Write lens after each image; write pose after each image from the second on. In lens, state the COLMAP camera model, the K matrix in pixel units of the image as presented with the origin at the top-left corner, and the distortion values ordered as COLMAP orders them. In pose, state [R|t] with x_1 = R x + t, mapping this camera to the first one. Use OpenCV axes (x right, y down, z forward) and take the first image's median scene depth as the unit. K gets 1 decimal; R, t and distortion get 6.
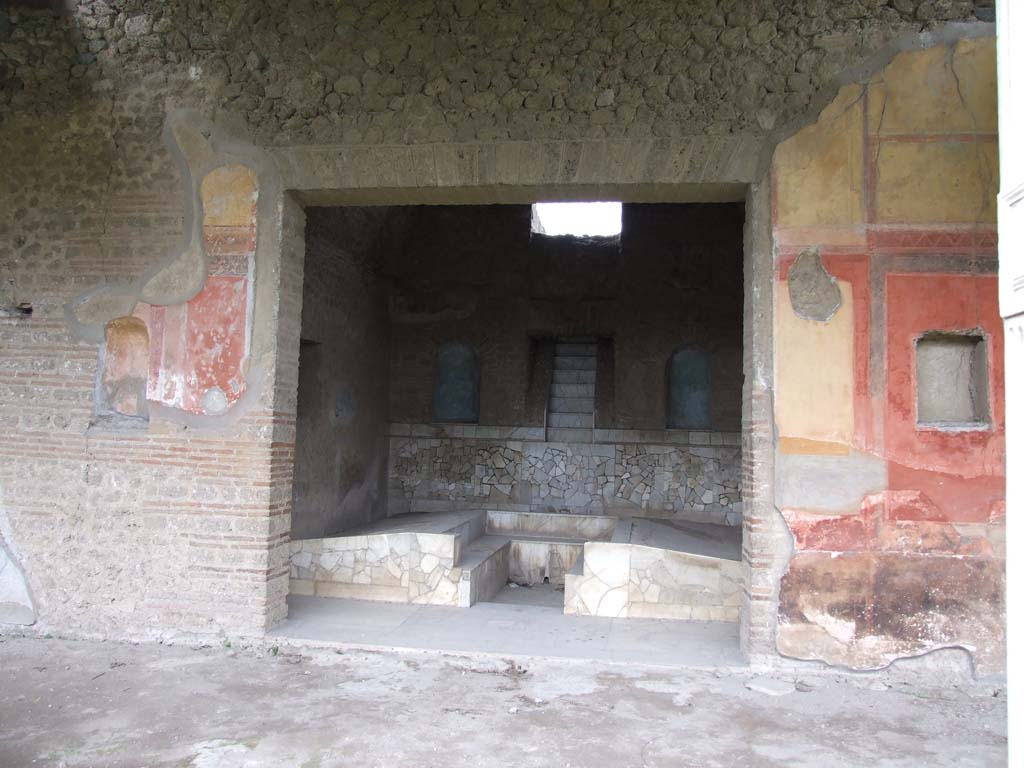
lens RADIAL K [[823.0, 0, 510.7], [0, 823.0, 380.8], [0, 0, 1]] dist [-0.082413, -0.000833]
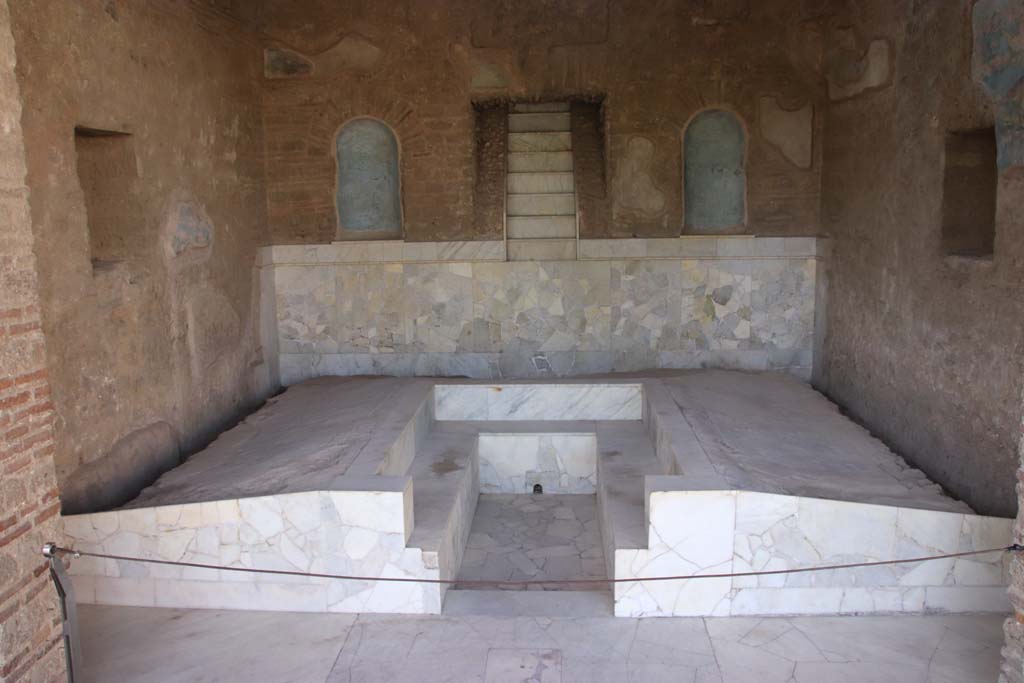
lens RADIAL K [[848.4, 0, 514.0], [0, 848.4, 347.8], [0, 0, 1]] dist [-0.131335, 0.042759]
pose [[0.992200, -0.067413, 0.104855, -0.030509], [0.042446, 0.973596, 0.224295, -0.013404], [-0.117206, -0.218095, 0.968864, 0.306306]]
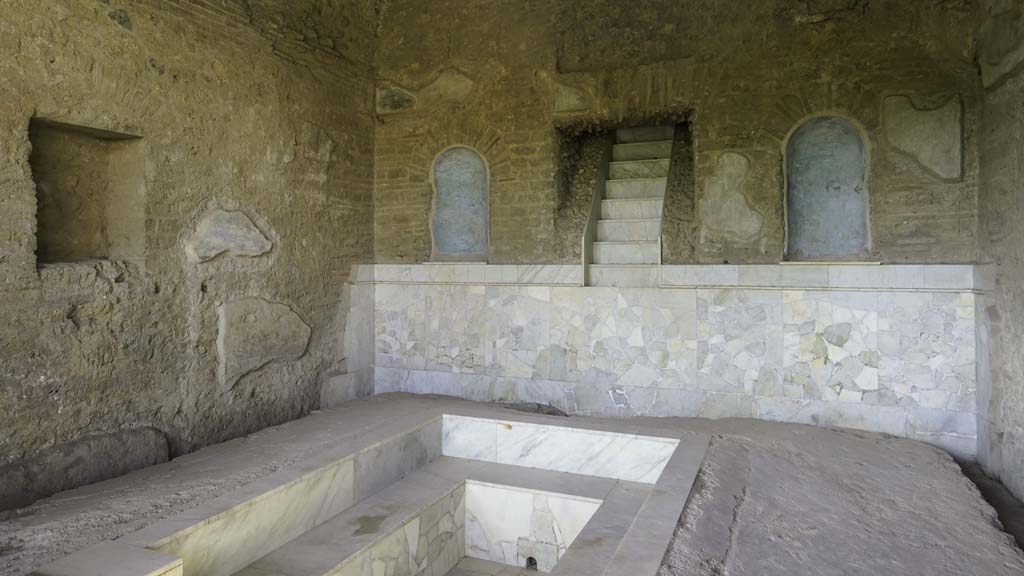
lens RADIAL K [[643.0, 0, 505.5], [0, 643.0, 247.6], [0, 0, 1]] dist [-0.001507, -0.001215]
pose [[0.969994, -0.037025, -0.240292, 0.105809], [0.044292, 0.998708, 0.024910, 0.028167], [0.239059, -0.034806, 0.970381, 0.494789]]
